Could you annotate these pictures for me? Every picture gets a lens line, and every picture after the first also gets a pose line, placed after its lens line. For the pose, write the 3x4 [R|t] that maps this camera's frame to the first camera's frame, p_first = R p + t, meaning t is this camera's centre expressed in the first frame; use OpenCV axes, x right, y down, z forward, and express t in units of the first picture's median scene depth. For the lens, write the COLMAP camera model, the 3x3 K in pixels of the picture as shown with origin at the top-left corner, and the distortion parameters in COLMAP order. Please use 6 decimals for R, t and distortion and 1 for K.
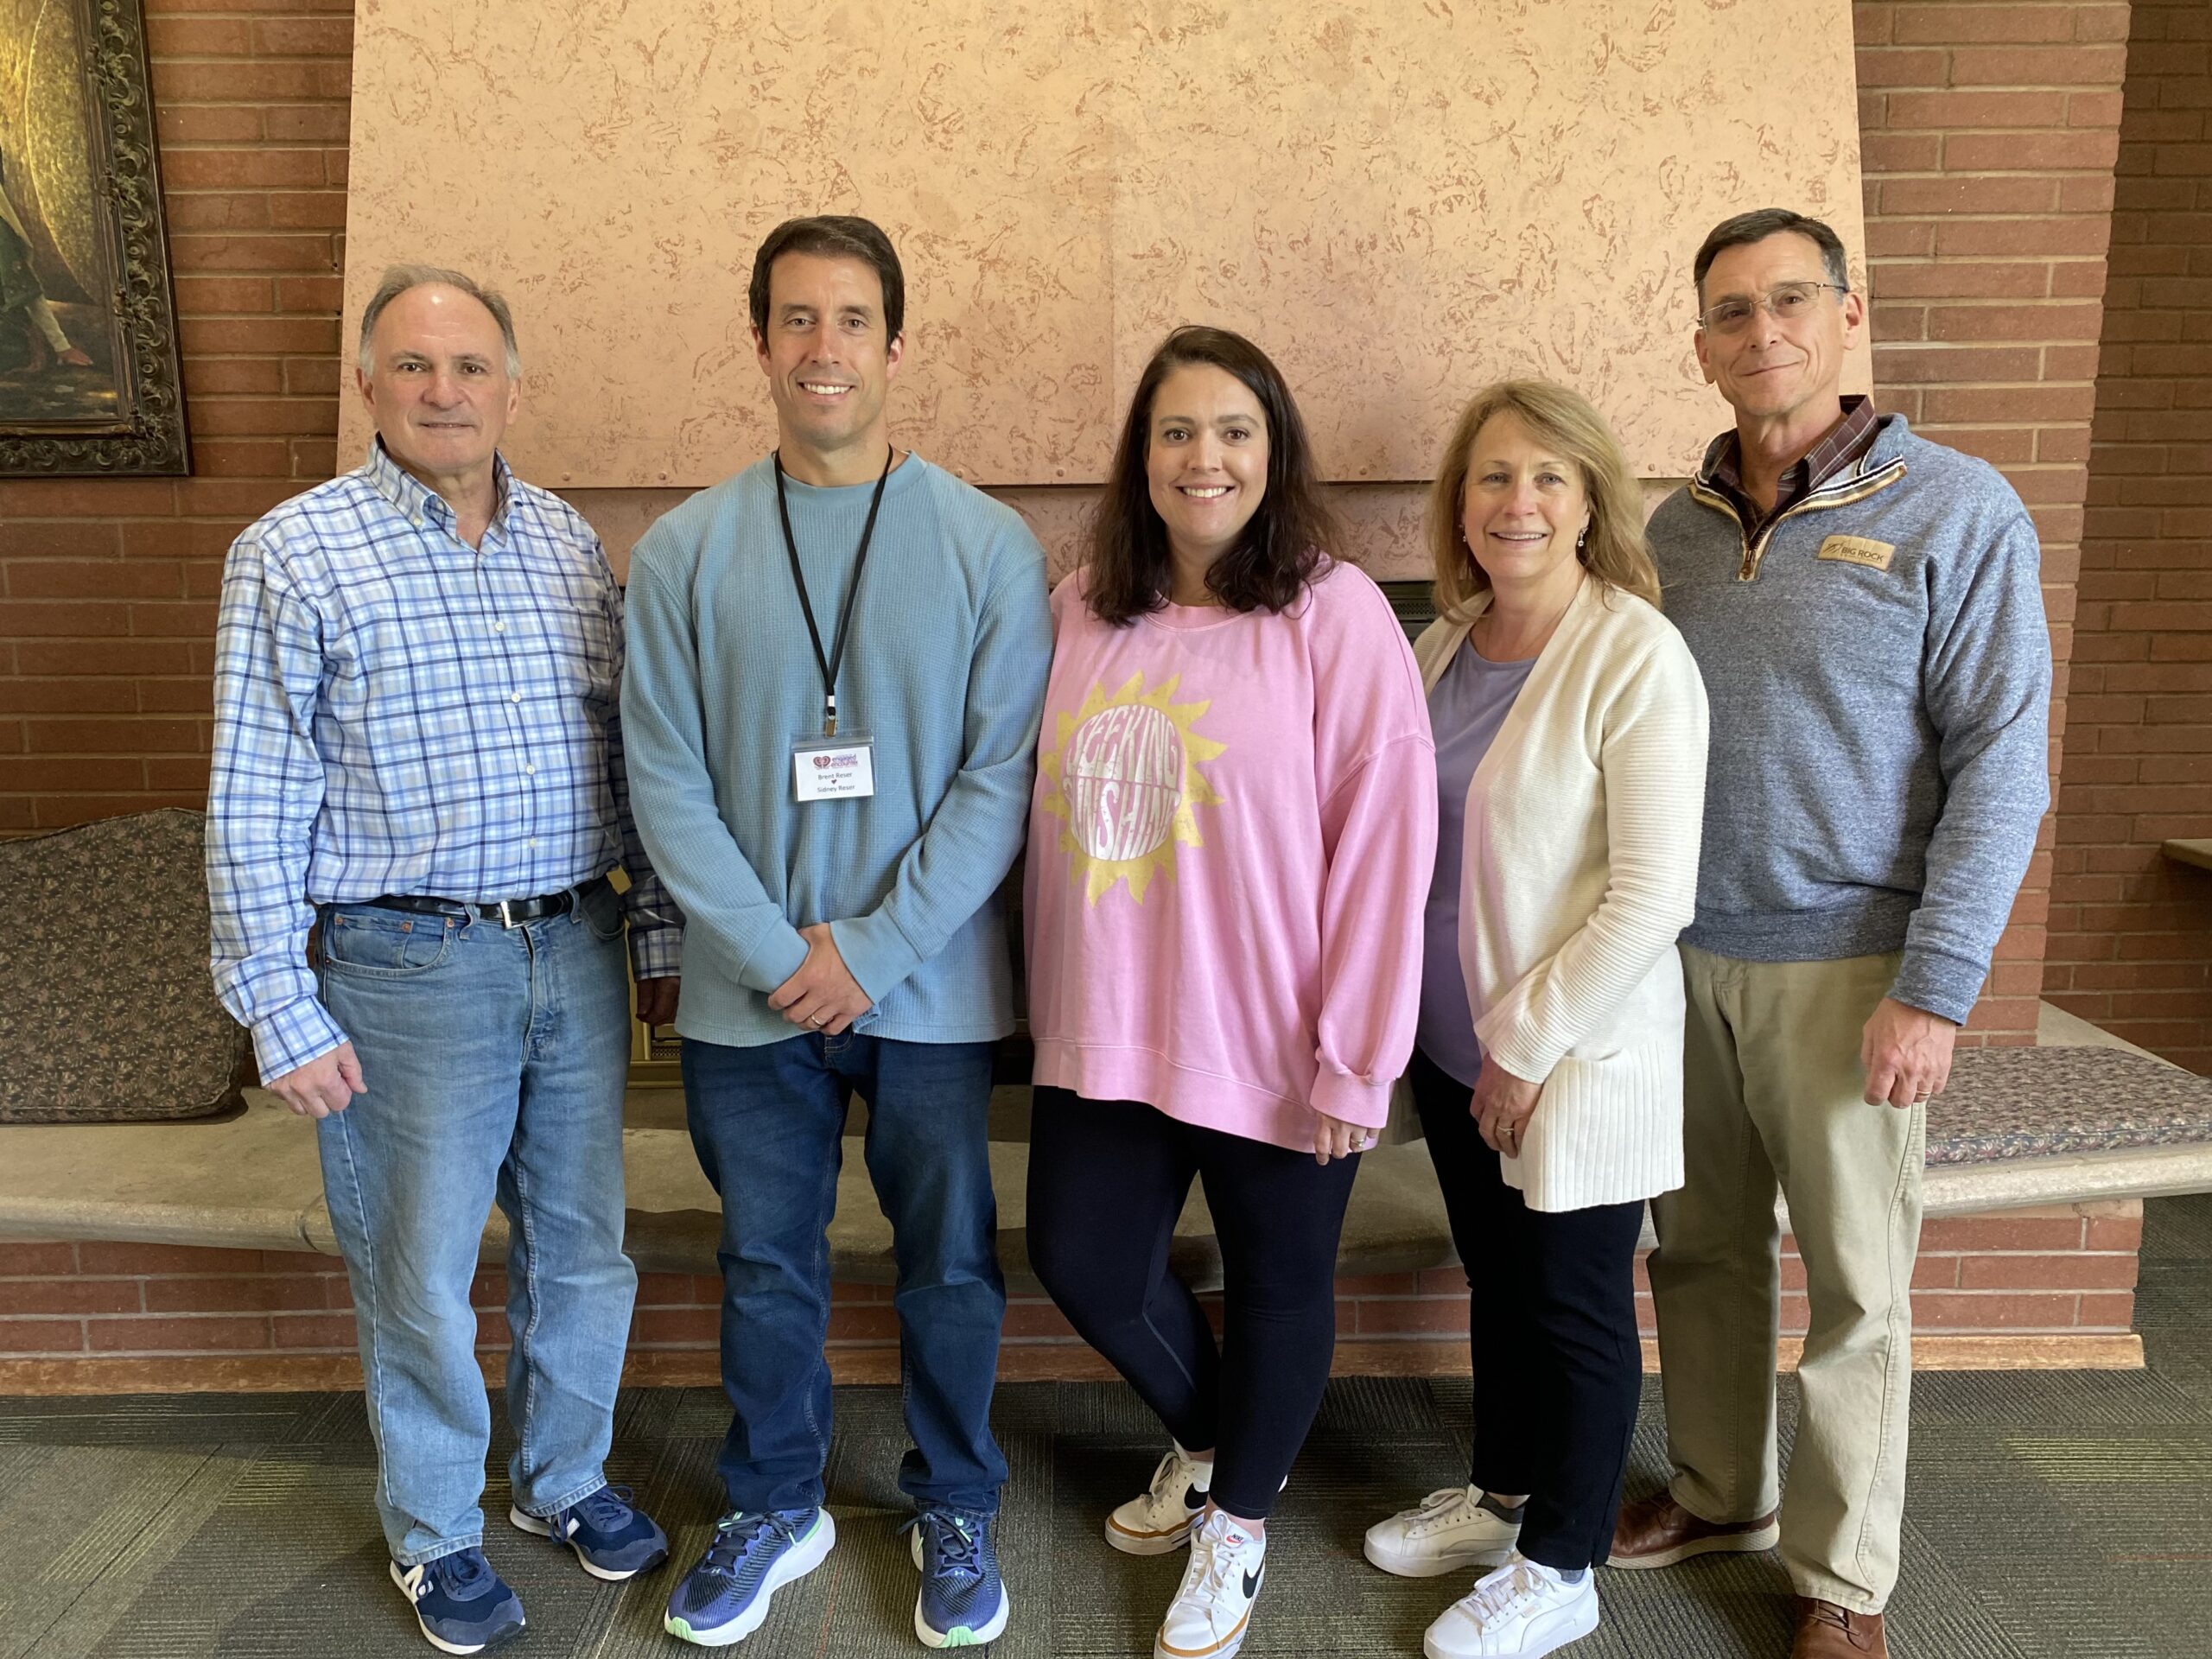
lens RADIAL K [[1691.2, 0, 1106.2], [0, 1691.2, 798.6], [0, 0, 1]] dist [-0.044829, 0.068361]
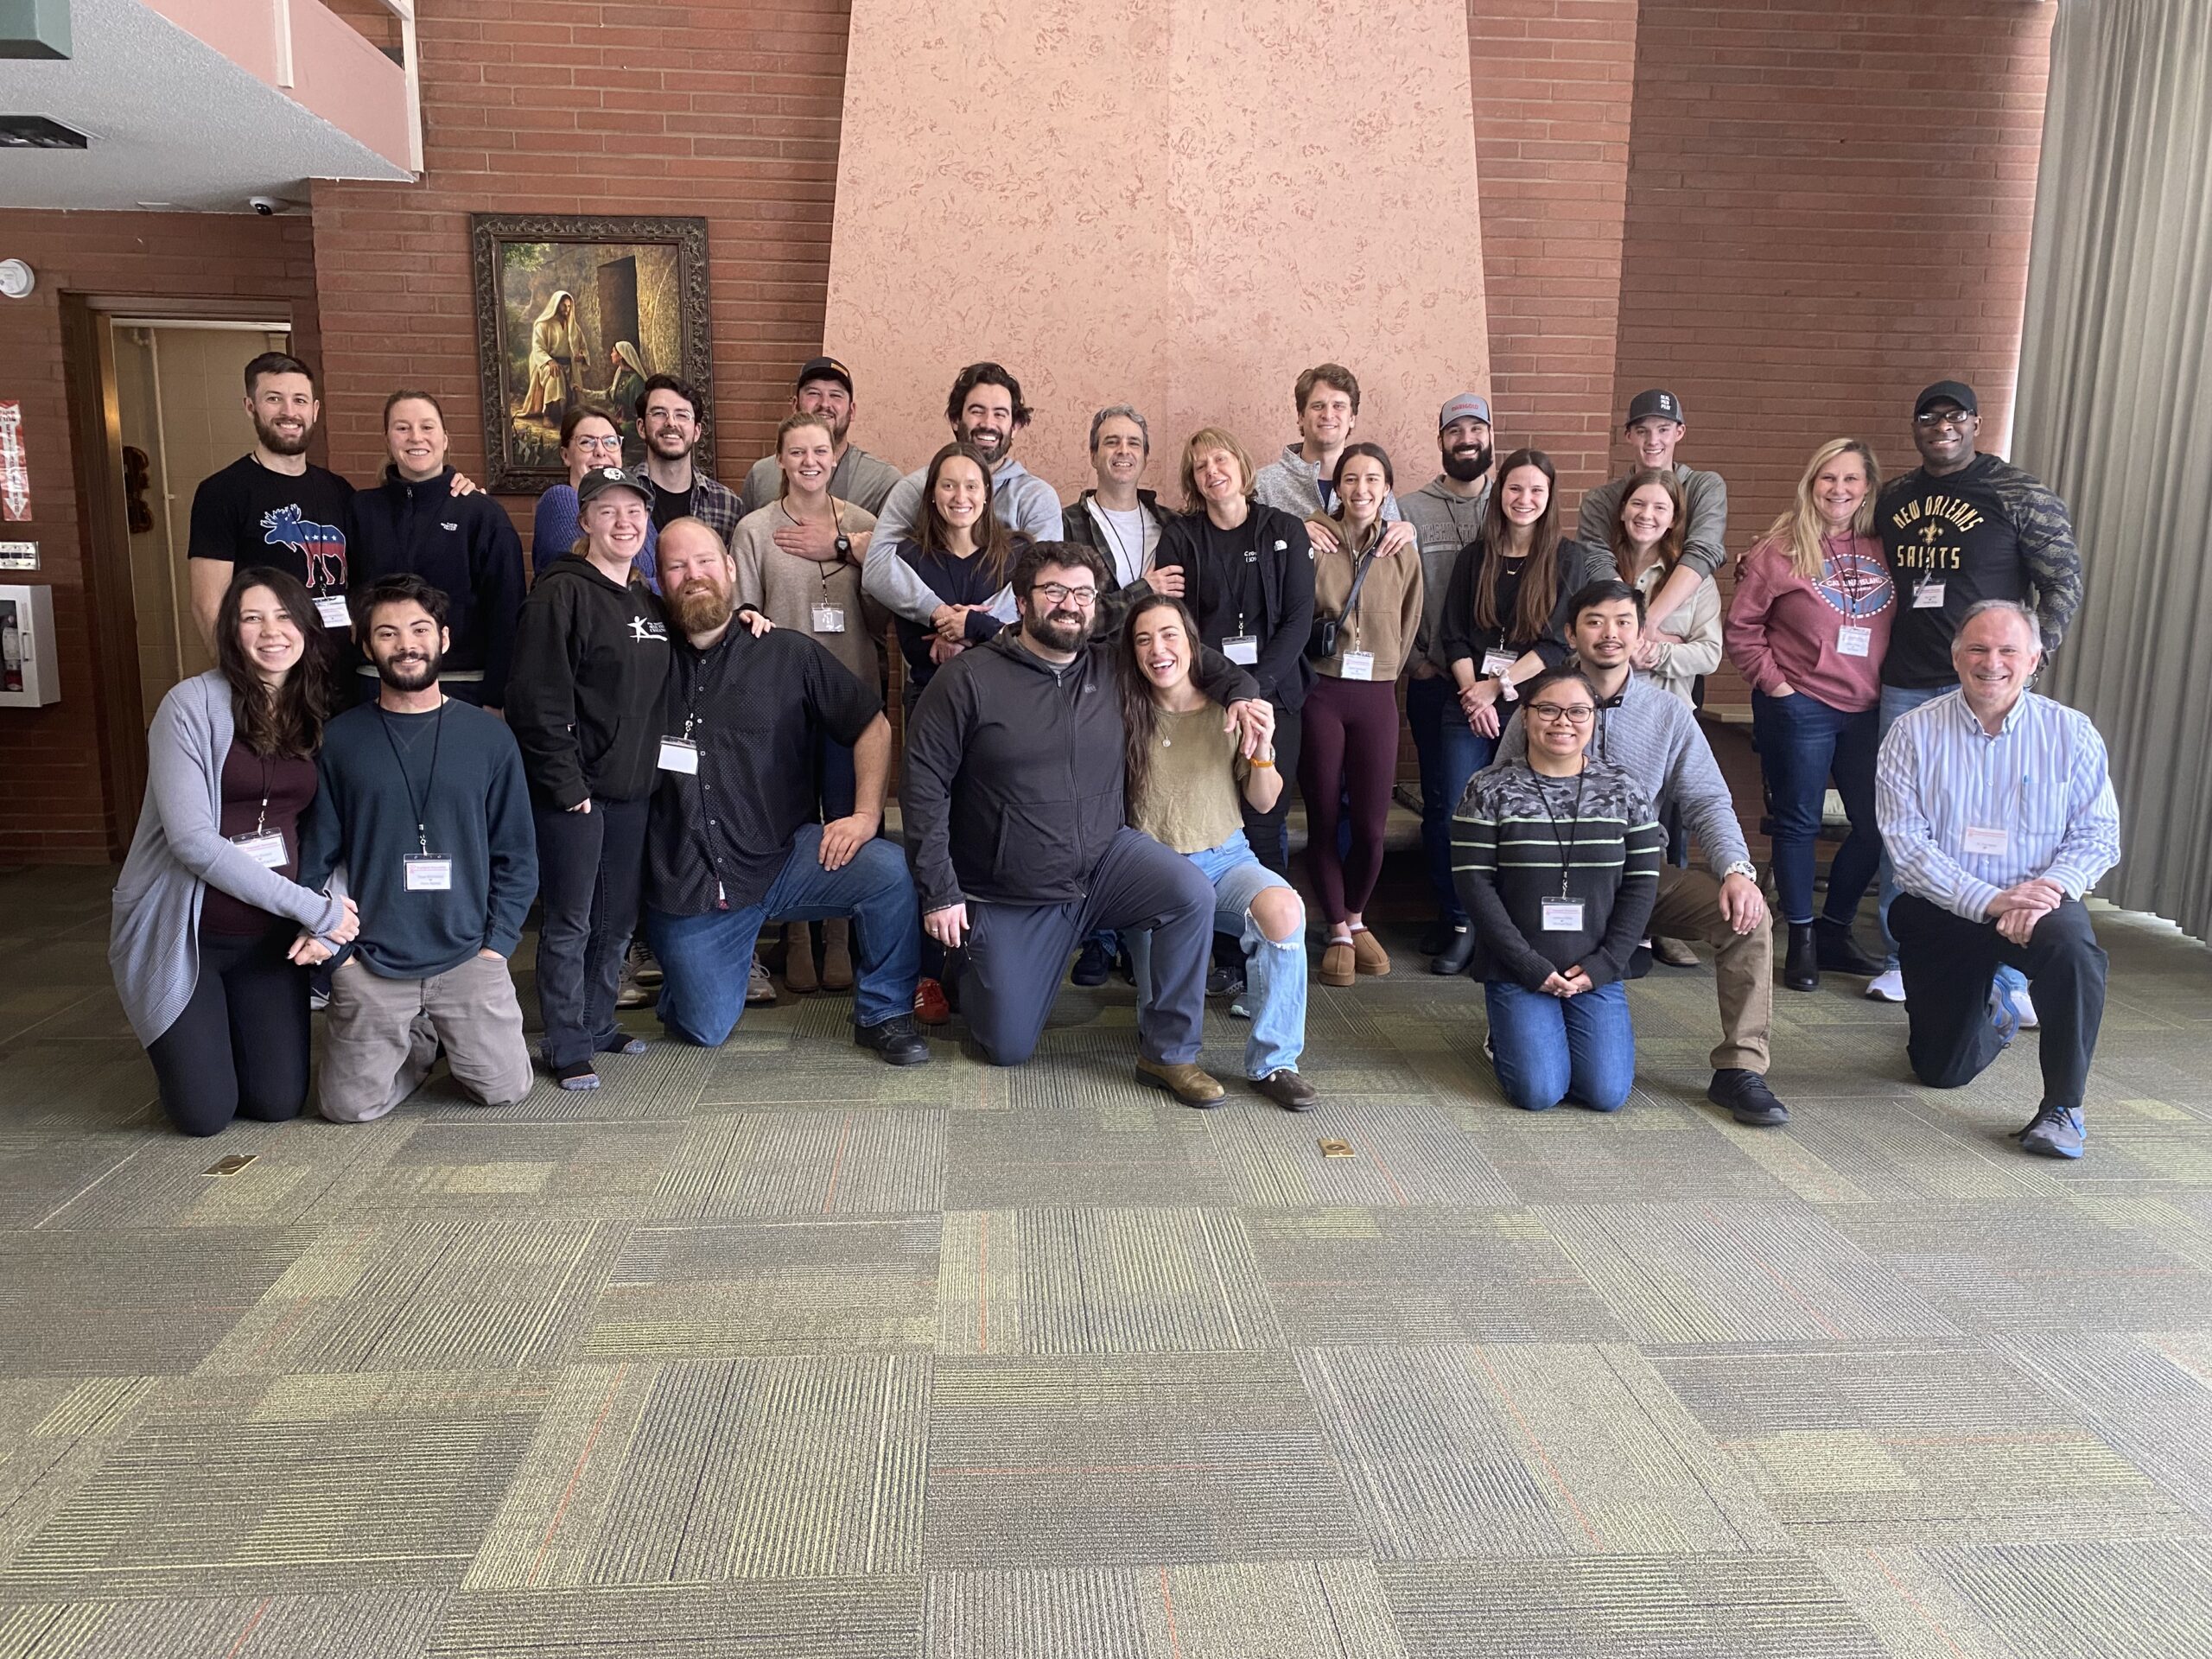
lens RADIAL K [[1689.2, 0, 1112.7], [0, 1689.2, 836.8], [0, 0, 1]] dist [-0.000099, -0.002301]
pose [[0.997685, 0.006807, 0.067664, -0.199663], [-0.008107, 0.999787, 0.018964, 0.196026], [-0.067520, -0.019468, 0.997528, -1.191052]]
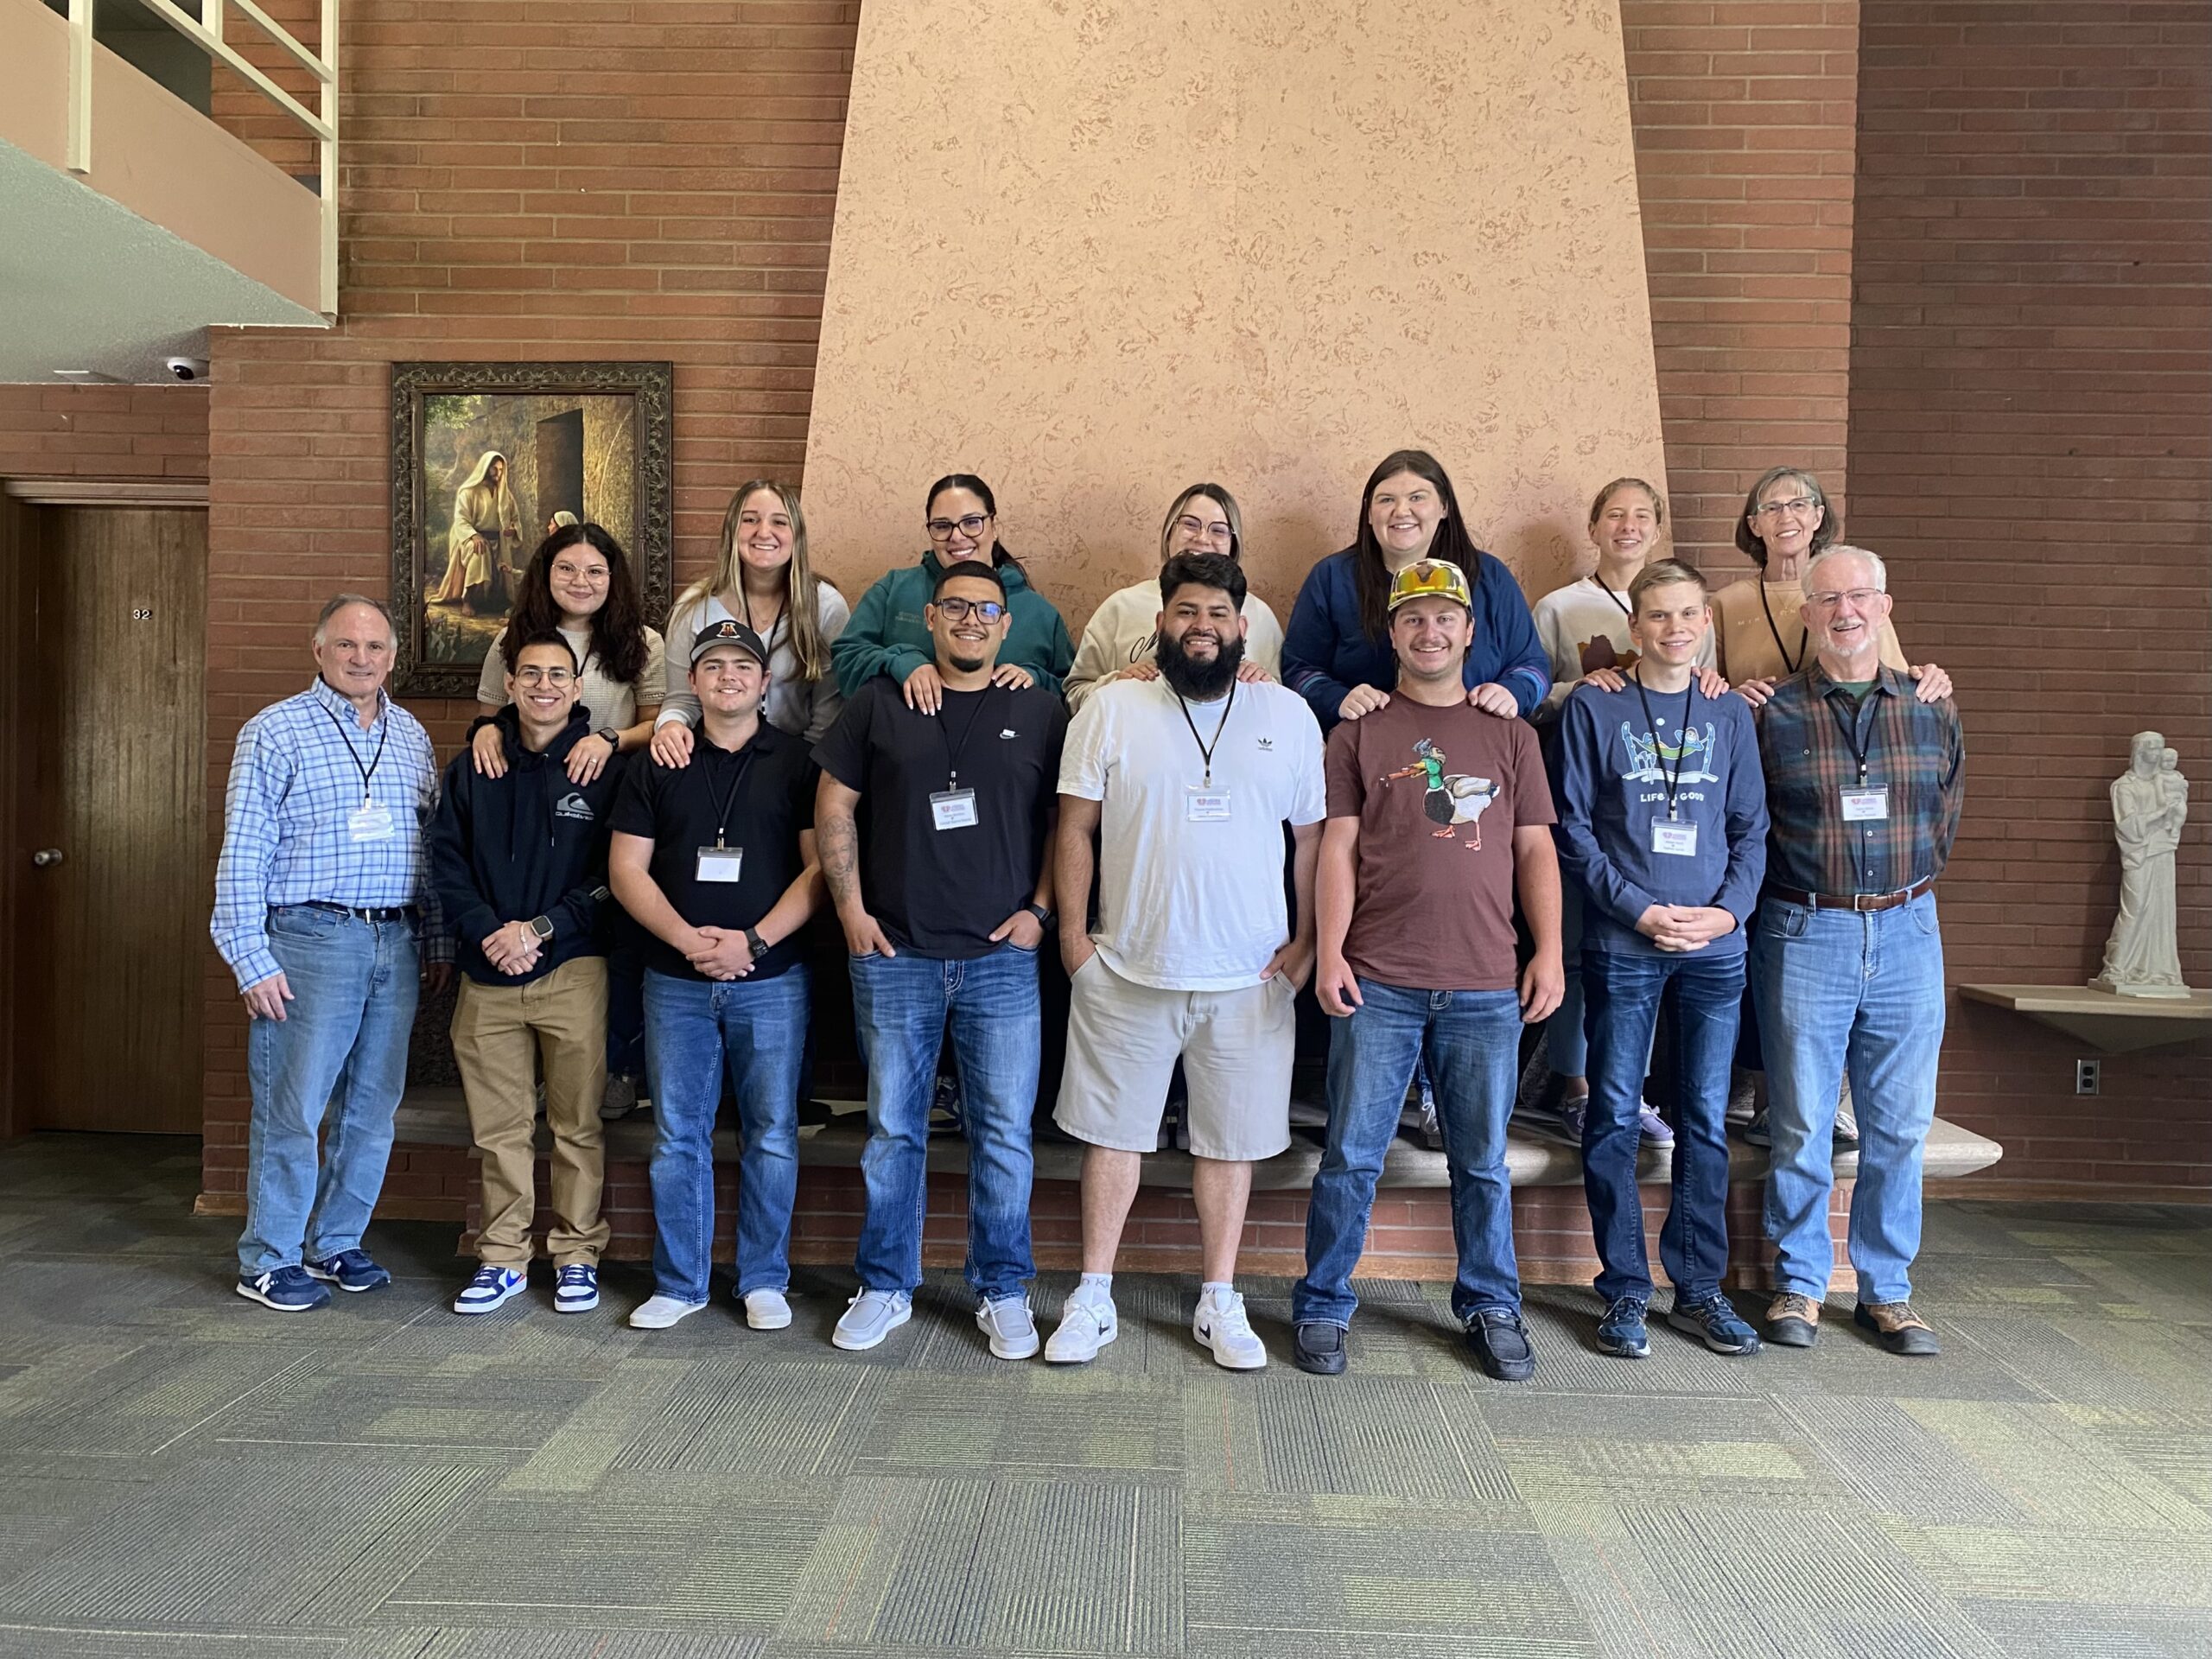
lens RADIAL K [[1732.1, 0, 1115.3], [0, 1732.1, 824.4], [0, 0, 1]] dist [0.027190, -0.042668]
pose [[0.998681, 0.024582, -0.045086, -0.027279], [-0.030636, 0.989829, -0.138923, 0.159817], [0.041212, 0.140121, 0.989276, -0.688431]]
